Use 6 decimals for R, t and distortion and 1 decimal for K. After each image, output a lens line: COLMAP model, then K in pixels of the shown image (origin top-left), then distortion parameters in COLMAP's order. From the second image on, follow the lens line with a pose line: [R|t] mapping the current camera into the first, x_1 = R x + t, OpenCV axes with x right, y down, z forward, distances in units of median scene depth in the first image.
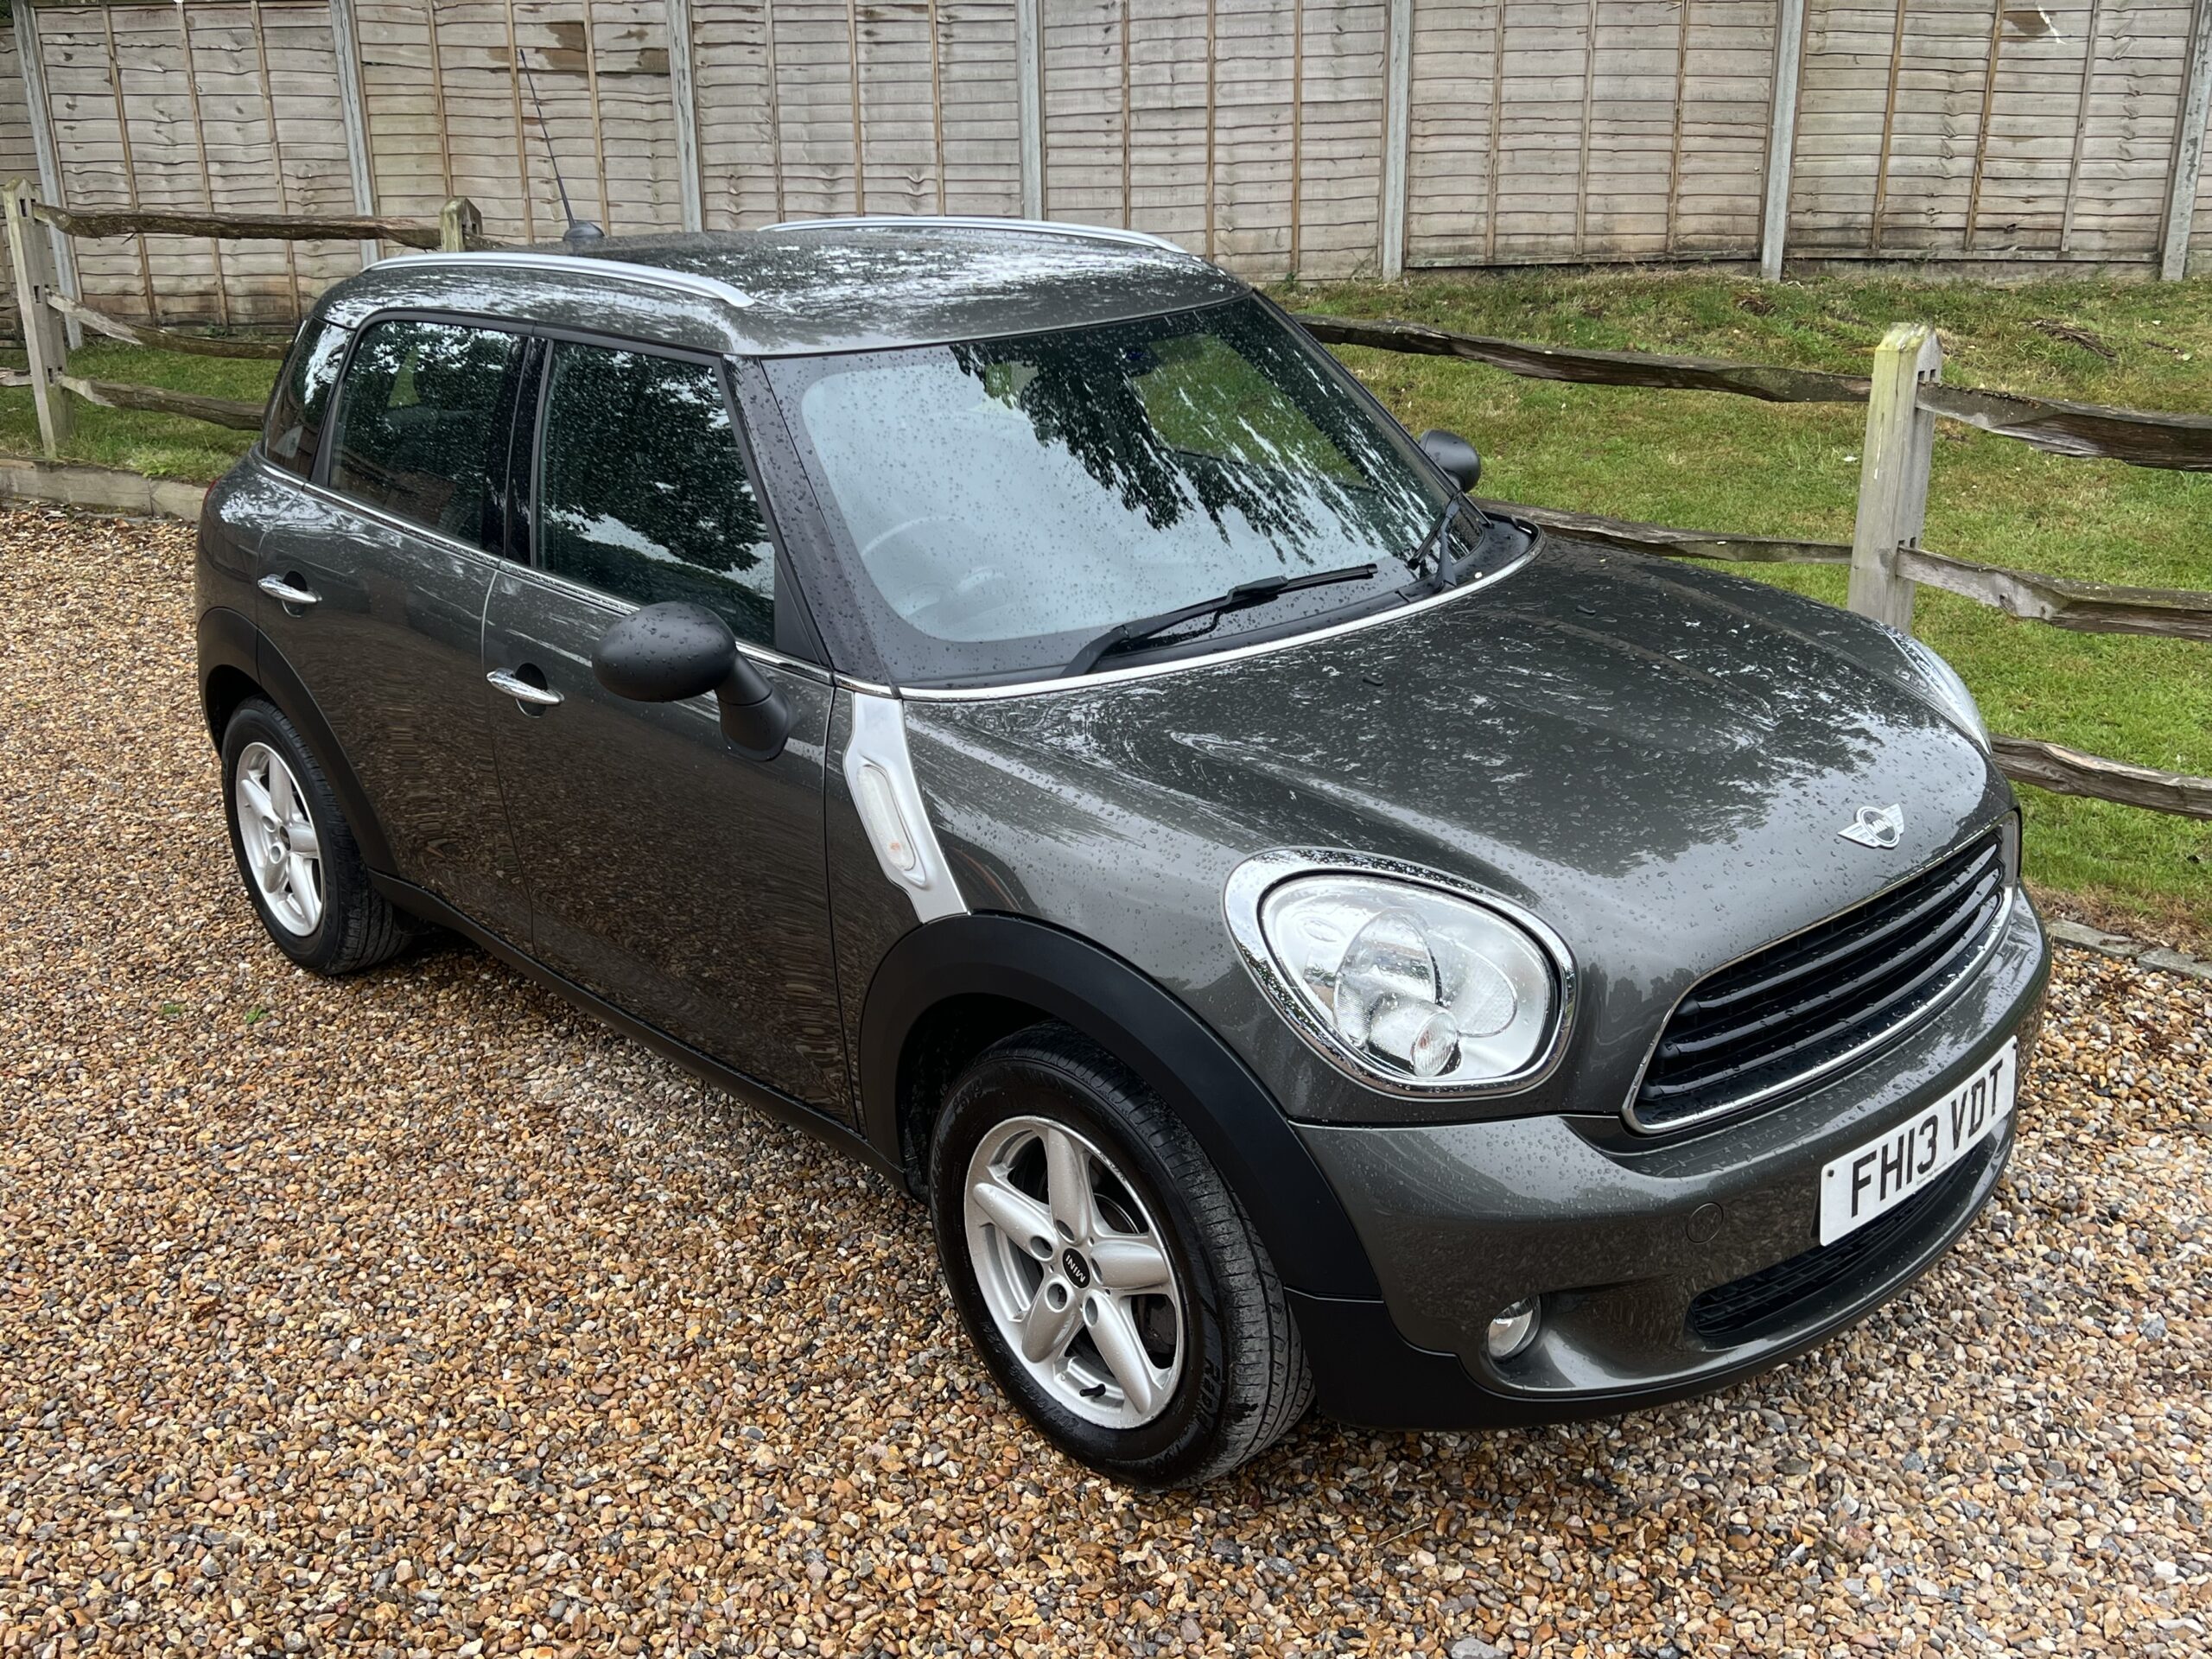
lens RADIAL K [[2056.6, 0, 1091.9], [0, 2056.6, 831.4], [0, 0, 1]] dist [0.036165, -0.032031]
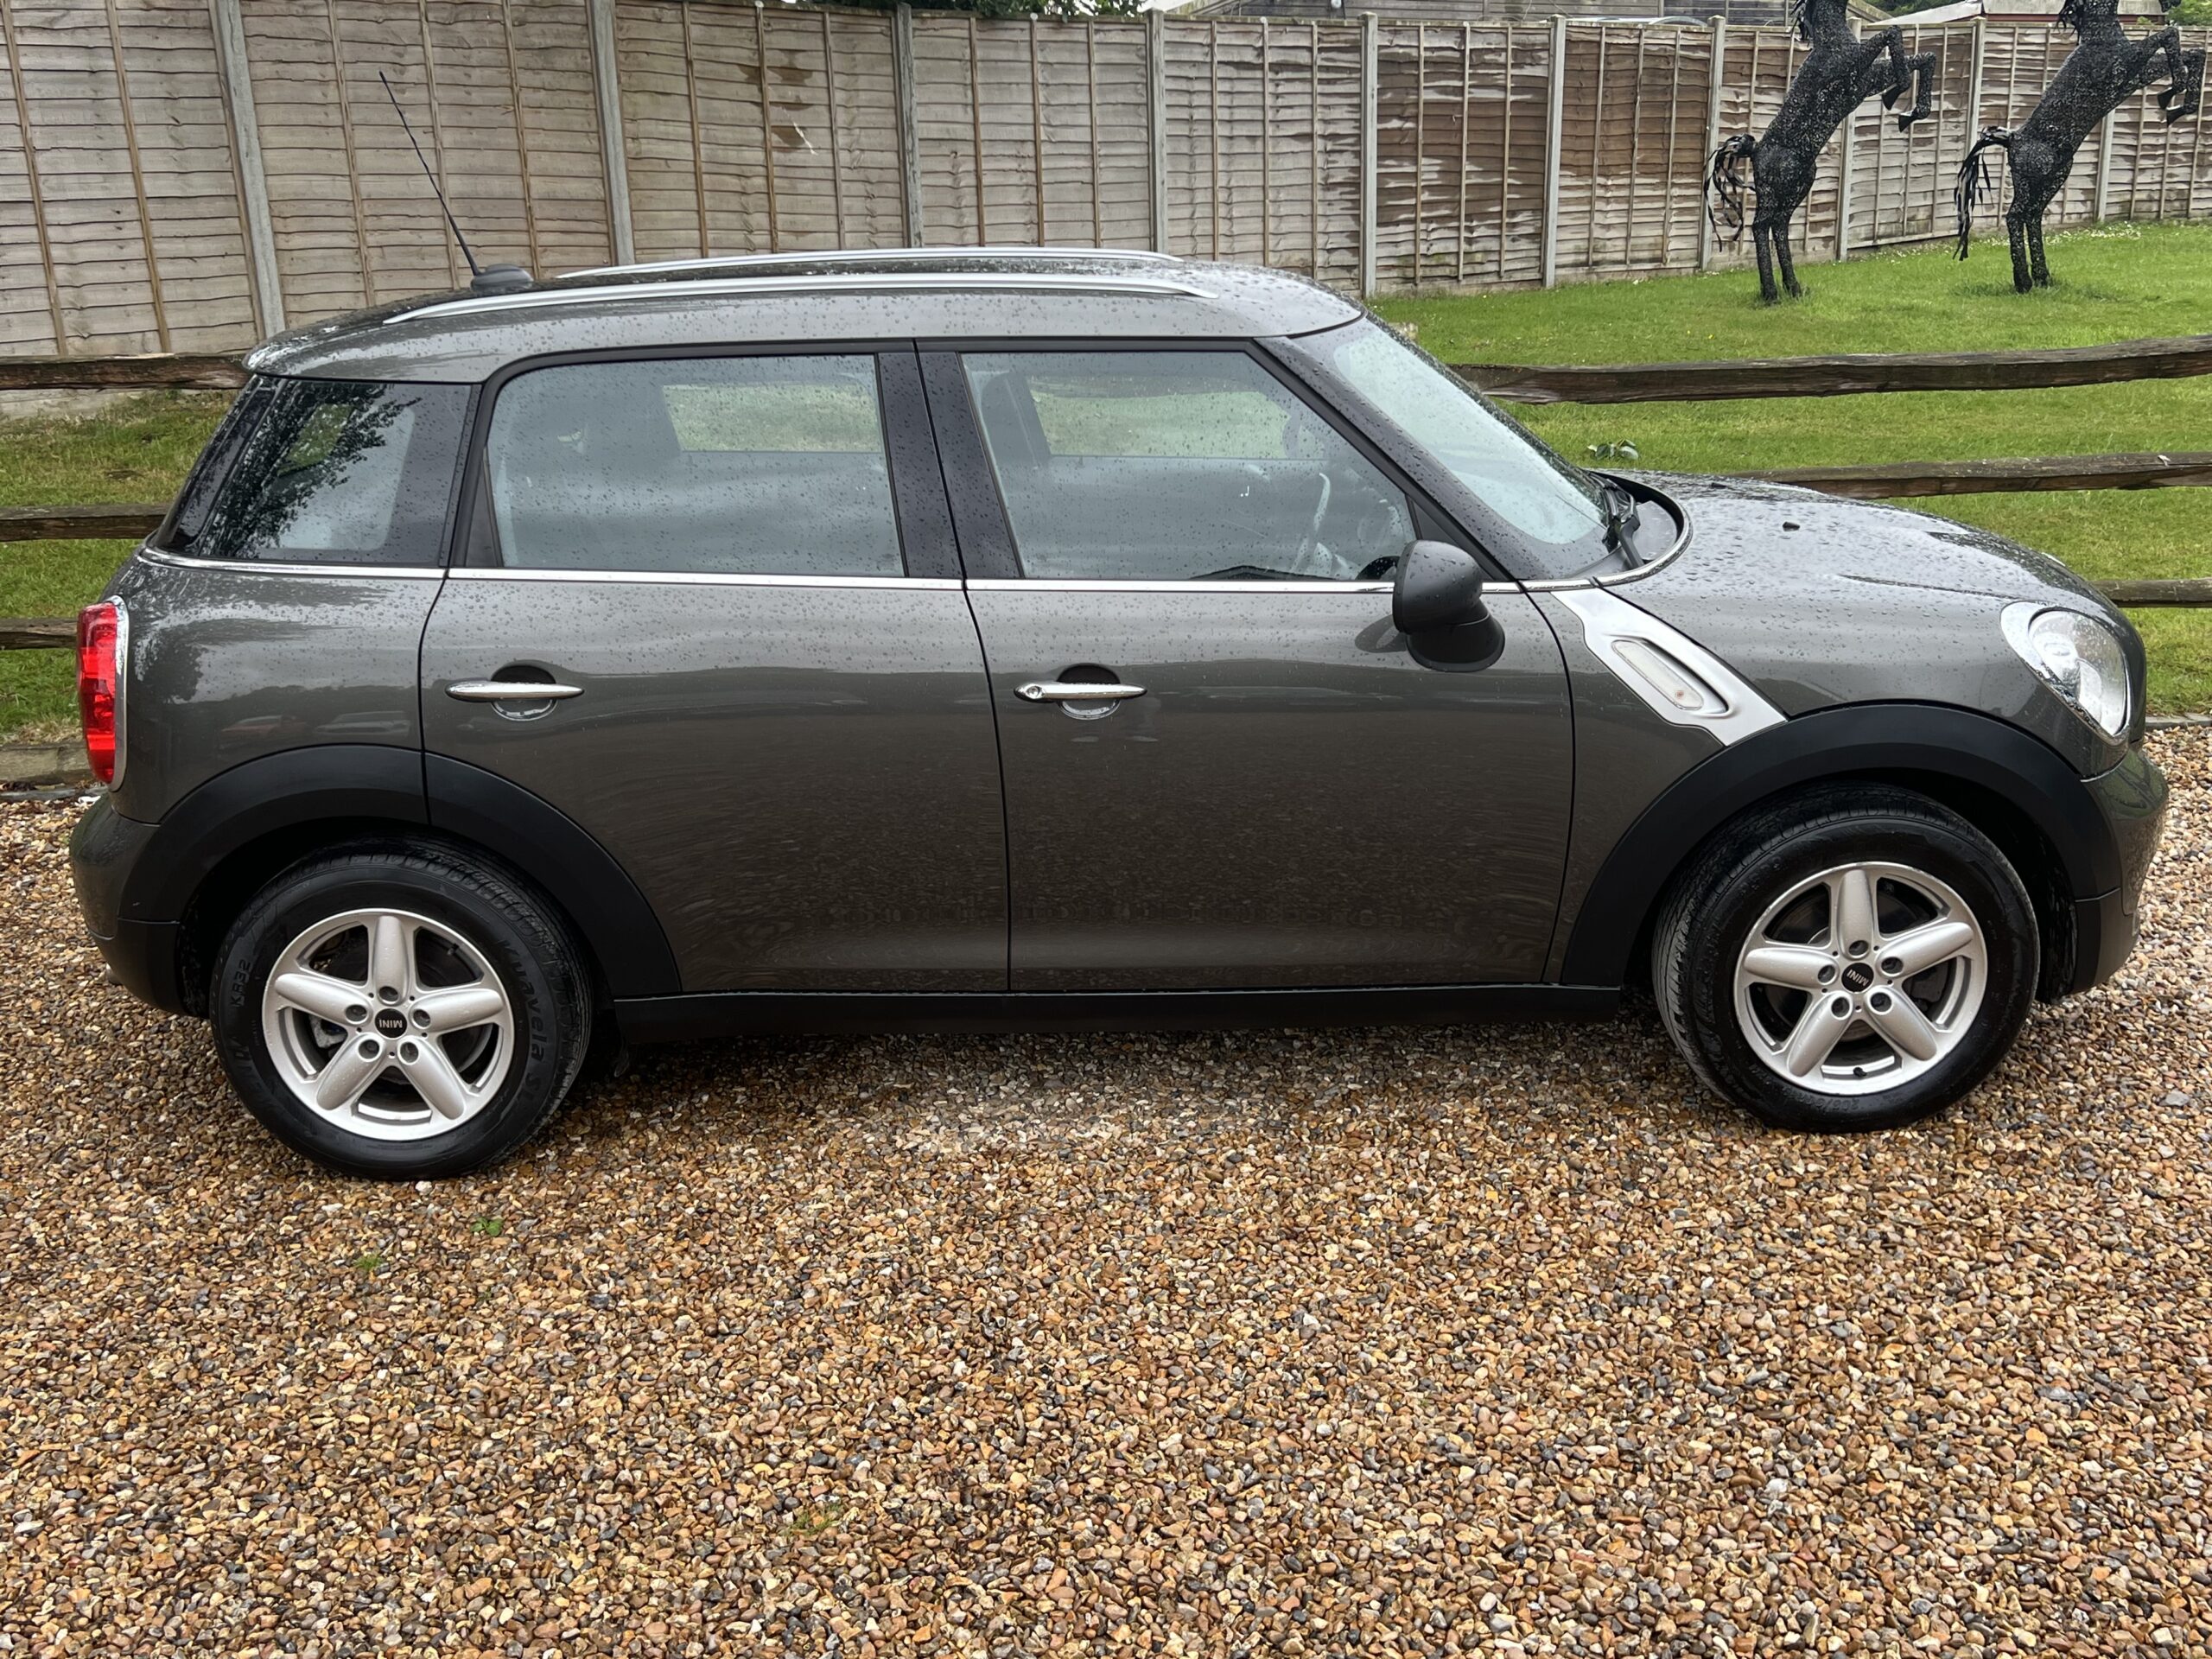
lens RADIAL K [[2056.6, 0, 1091.9], [0, 2056.6, 831.4], [0, 0, 1]] dist [0.036165, -0.032031]
pose [[0.684972, -0.209274, 0.697867, -1.053609], [0.251254, 0.966950, 0.043354, -0.049540], [-0.683875, 0.145646, 0.714914, 0.319820]]
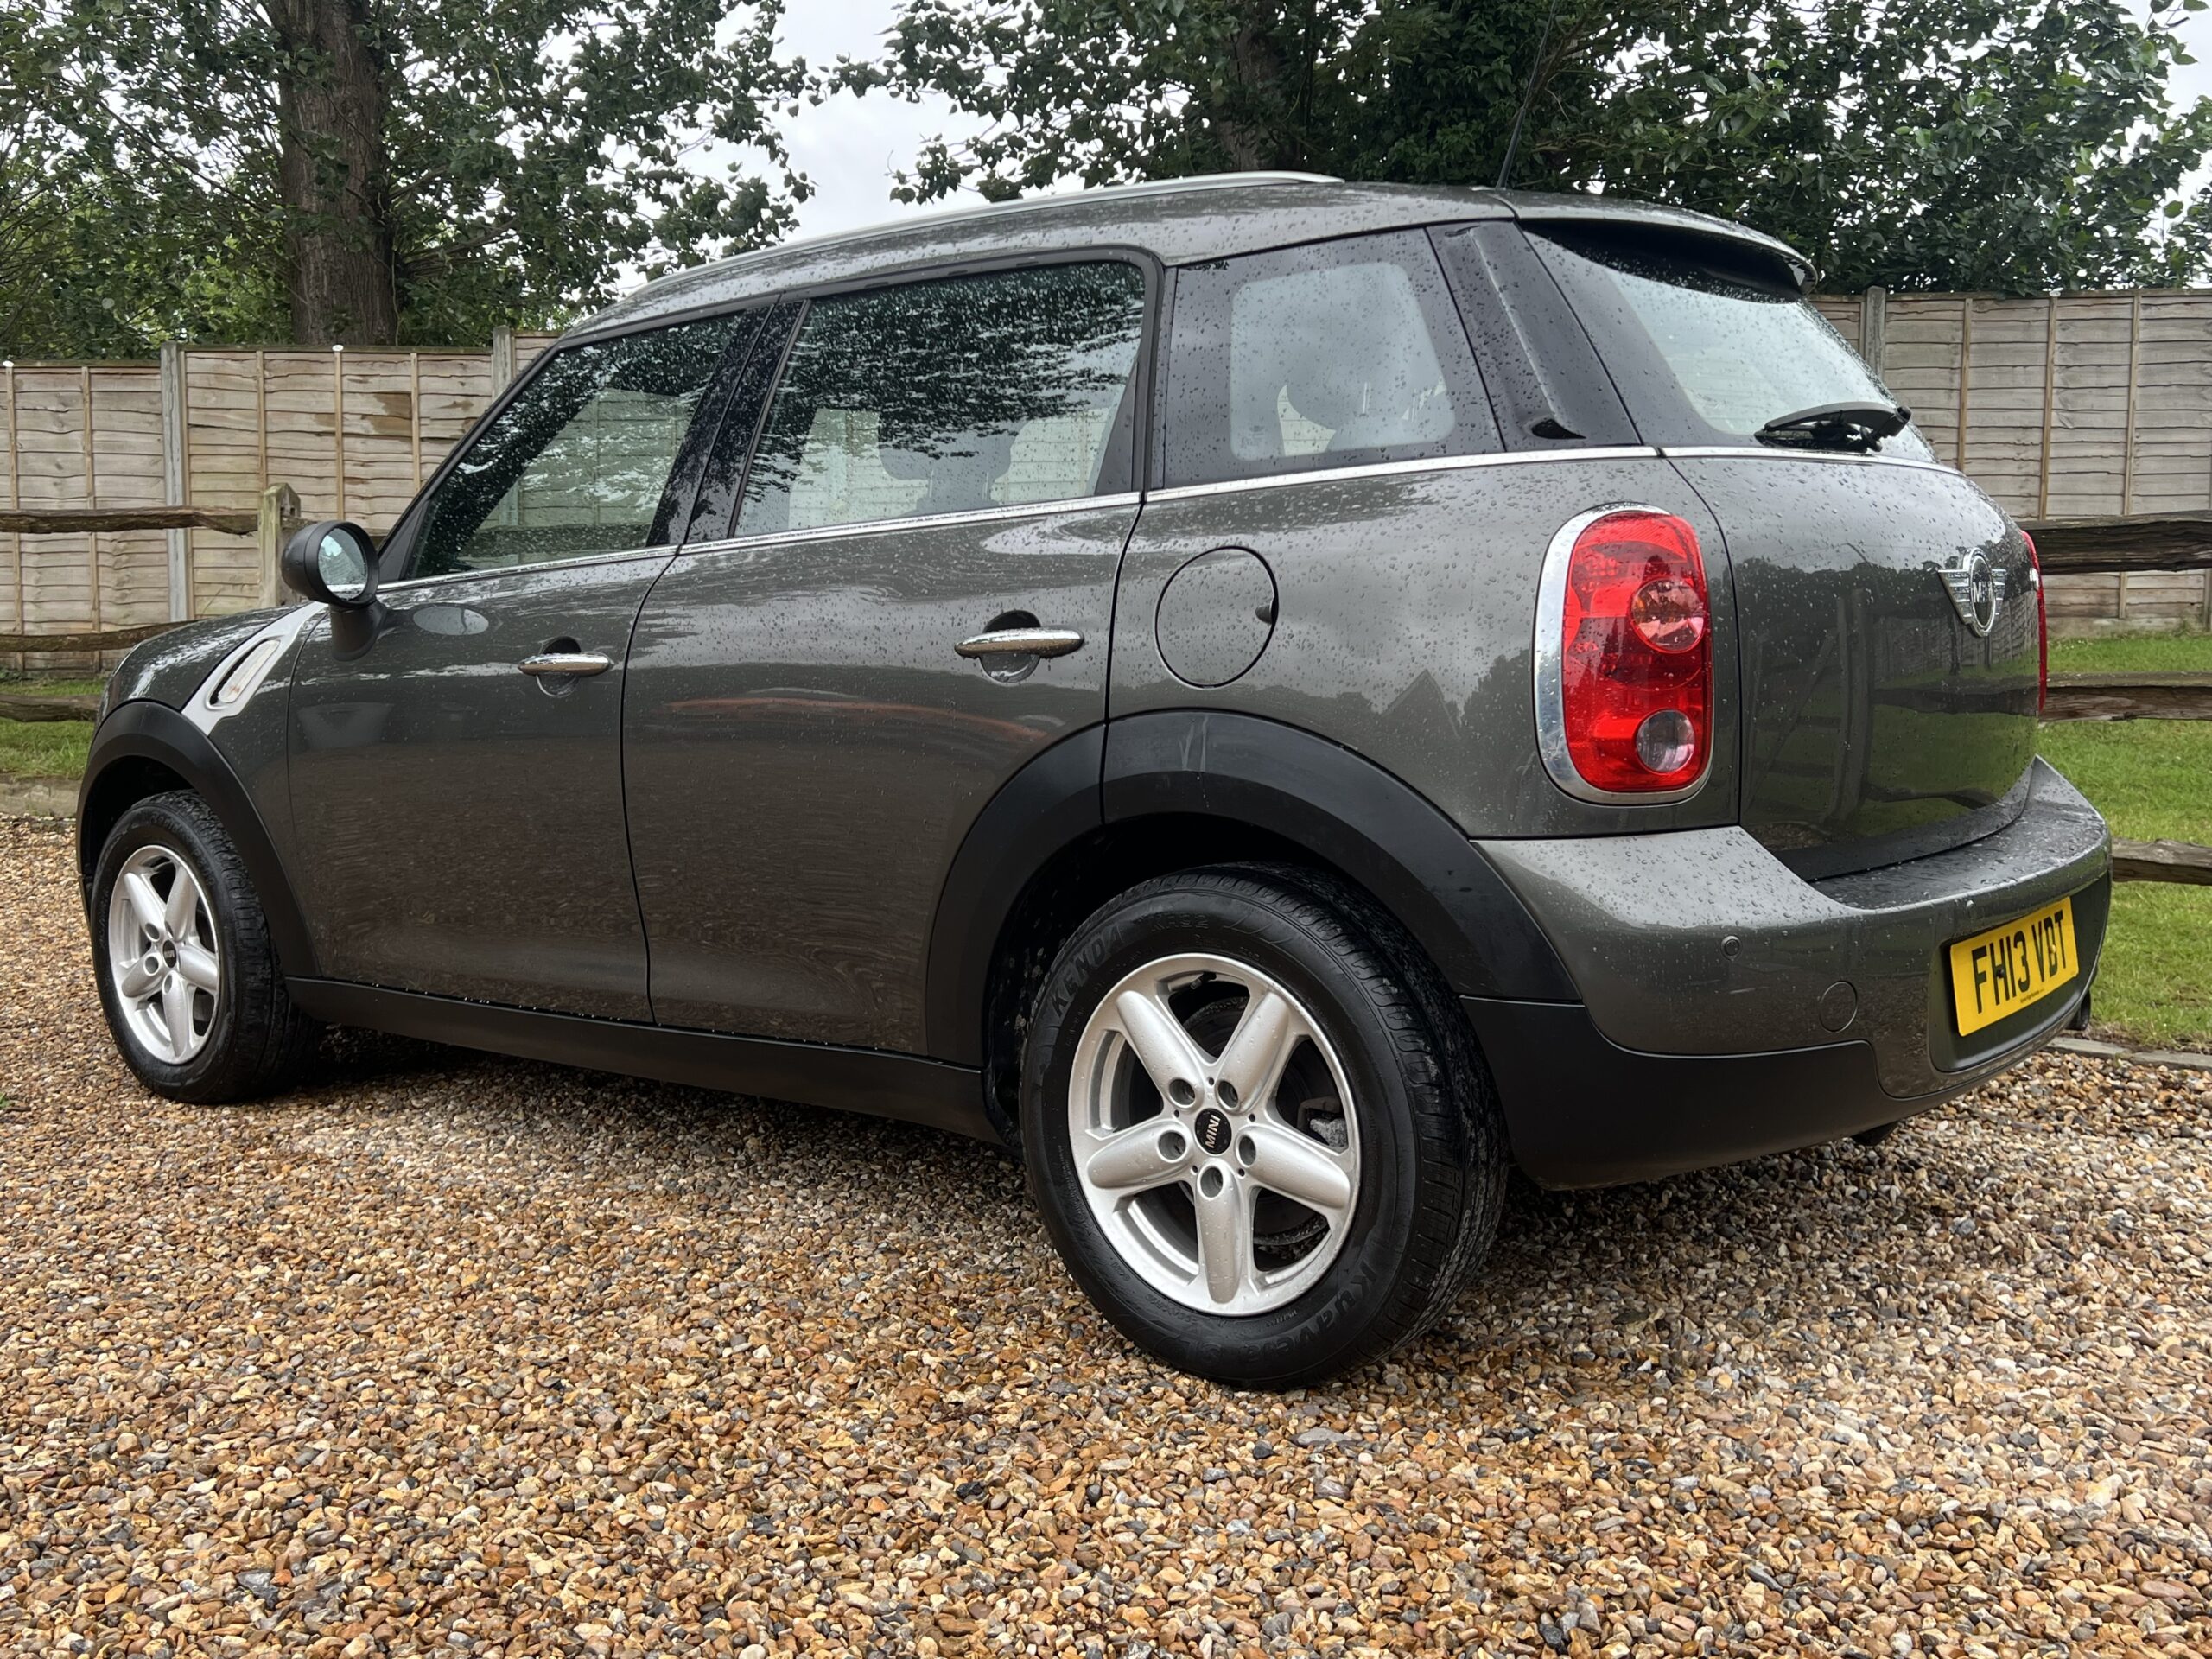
lens RADIAL K [[2013.4, 0, 1106.0], [0, 2013.4, 829.5], [0, 0, 1]] dist [0.029080, -0.013639]
pose [[0.993889, 0.011112, 0.109827, -0.012116], [0.014784, 0.972558, -0.232191, 0.254521], [-0.109393, 0.232396, 0.966450, 0.045495]]
